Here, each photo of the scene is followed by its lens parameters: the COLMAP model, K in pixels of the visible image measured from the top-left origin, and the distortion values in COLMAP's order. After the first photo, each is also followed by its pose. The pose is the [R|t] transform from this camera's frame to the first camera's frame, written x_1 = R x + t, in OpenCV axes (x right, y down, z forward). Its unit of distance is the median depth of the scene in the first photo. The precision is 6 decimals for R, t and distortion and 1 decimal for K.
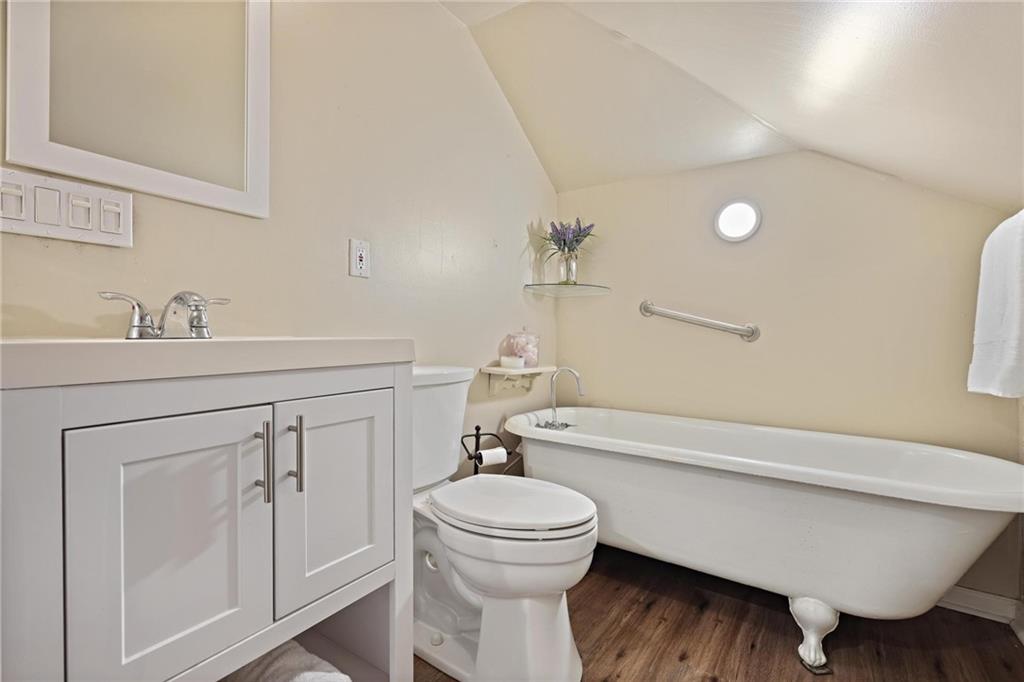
lens RADIAL K [[465.1, 0, 510.8], [0, 465.1, 344.7], [0, 0, 1]] dist [0.001308, -0.000193]
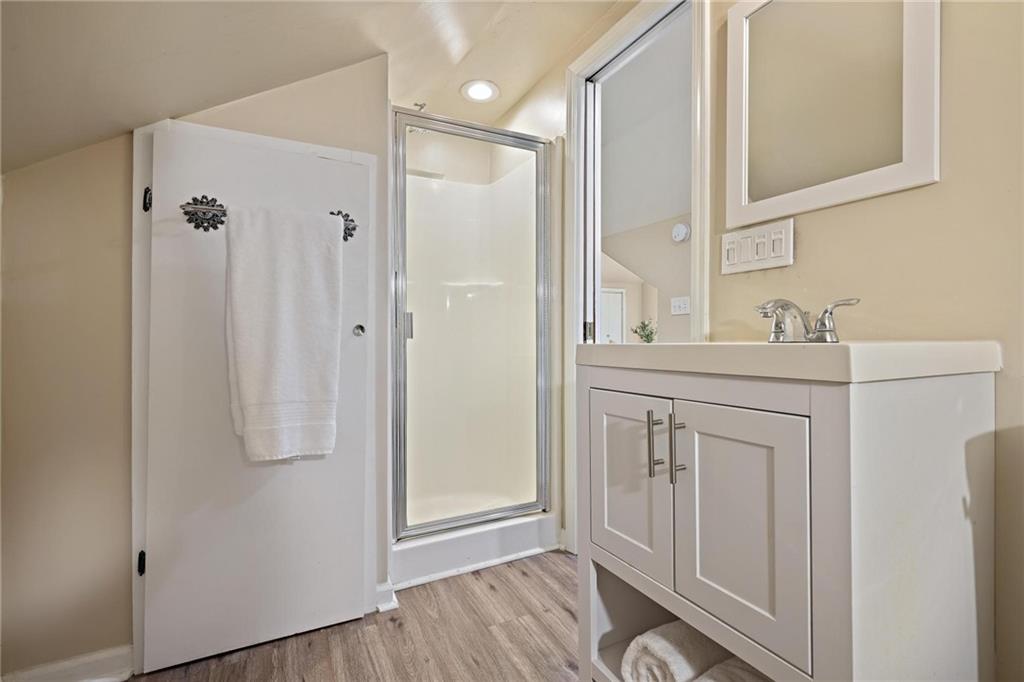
lens RADIAL K [[465.1, 0, 510.8], [0, 465.1, 334.8], [0, 0, 1]] dist [0.001308, -0.000193]
pose [[-0.477755, -0.007950, -0.878457, 0.567970], [-0.013597, 0.999906, -0.001654, -0.021262], [0.878388, 0.011154, -0.477818, 0.977040]]
